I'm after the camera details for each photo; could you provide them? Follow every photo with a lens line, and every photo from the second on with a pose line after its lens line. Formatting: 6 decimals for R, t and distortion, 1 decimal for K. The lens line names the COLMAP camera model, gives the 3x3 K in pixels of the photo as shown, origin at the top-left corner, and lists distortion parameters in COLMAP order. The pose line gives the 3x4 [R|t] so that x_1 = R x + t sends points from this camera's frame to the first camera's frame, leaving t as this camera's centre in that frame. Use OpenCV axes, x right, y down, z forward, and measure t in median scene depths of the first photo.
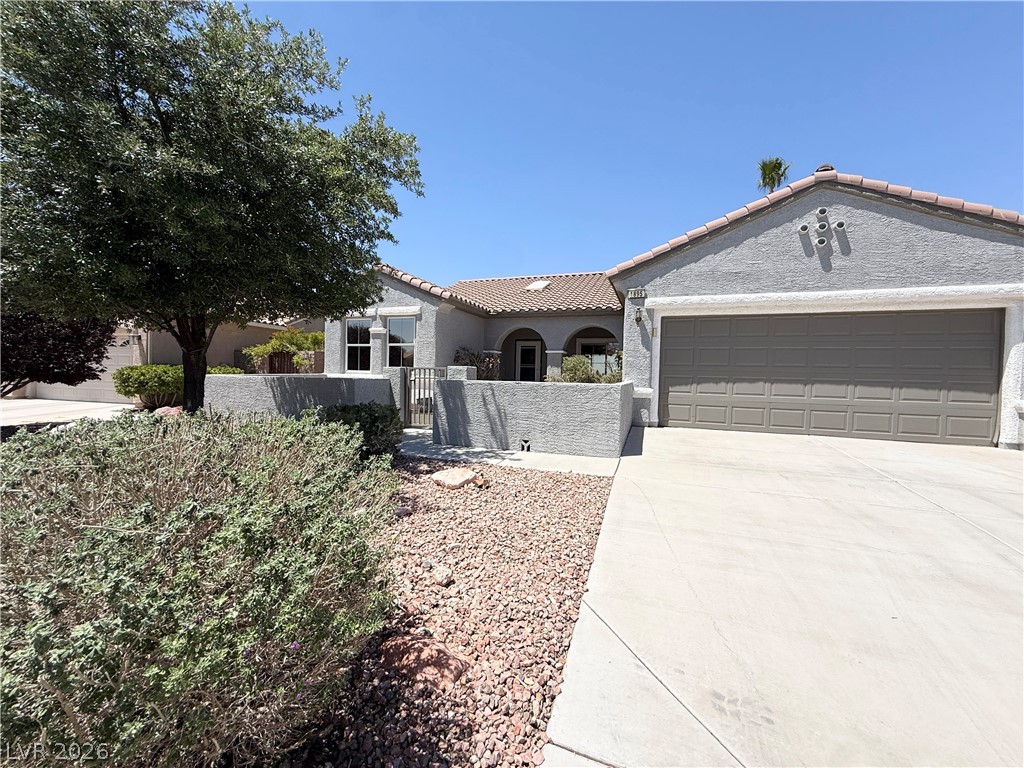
lens RADIAL K [[408.4, 0, 510.4], [0, 408.4, 384.5], [0, 0, 1]] dist [0.000319, -0.000045]
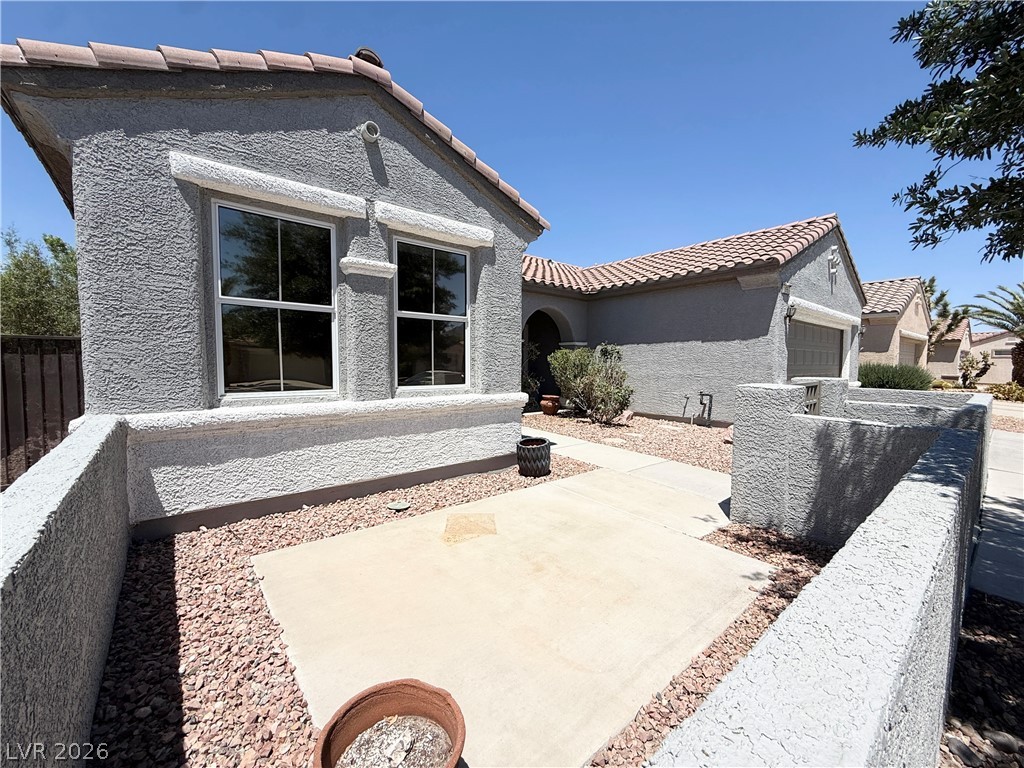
lens RADIAL K [[408.4, 0, 510.4], [0, 408.4, 384.5], [0, 0, 1]] dist [0.000319, -0.000045]
pose [[0.504671, -0.064457, 0.860902, -1.046696], [0.027814, 0.997905, 0.058410, -0.099092], [-0.862863, -0.005533, 0.505407, 1.369166]]
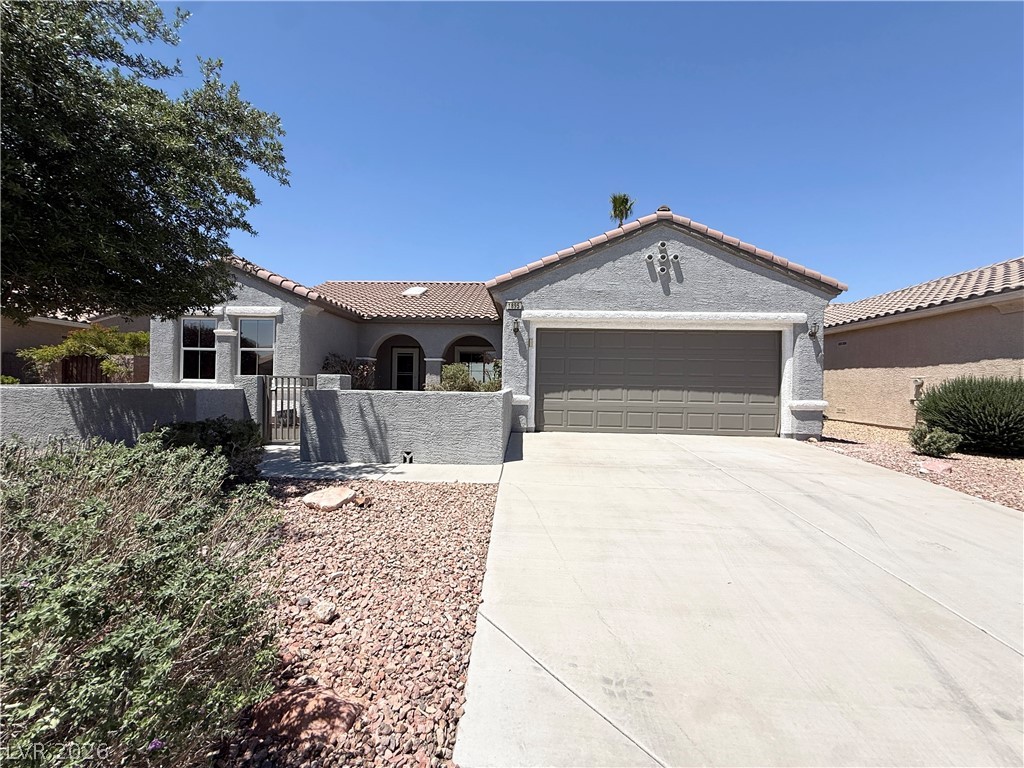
lens RADIAL K [[408.4, 0, 510.4], [0, 408.4, 384.5], [0, 0, 1]] dist [0.000319, -0.000045]
pose [[0.954406, -0.006370, 0.298445, -0.019122], [0.011566, 0.999811, -0.015647, -0.004404], [-0.298288, 0.018385, 0.954299, 0.007829]]
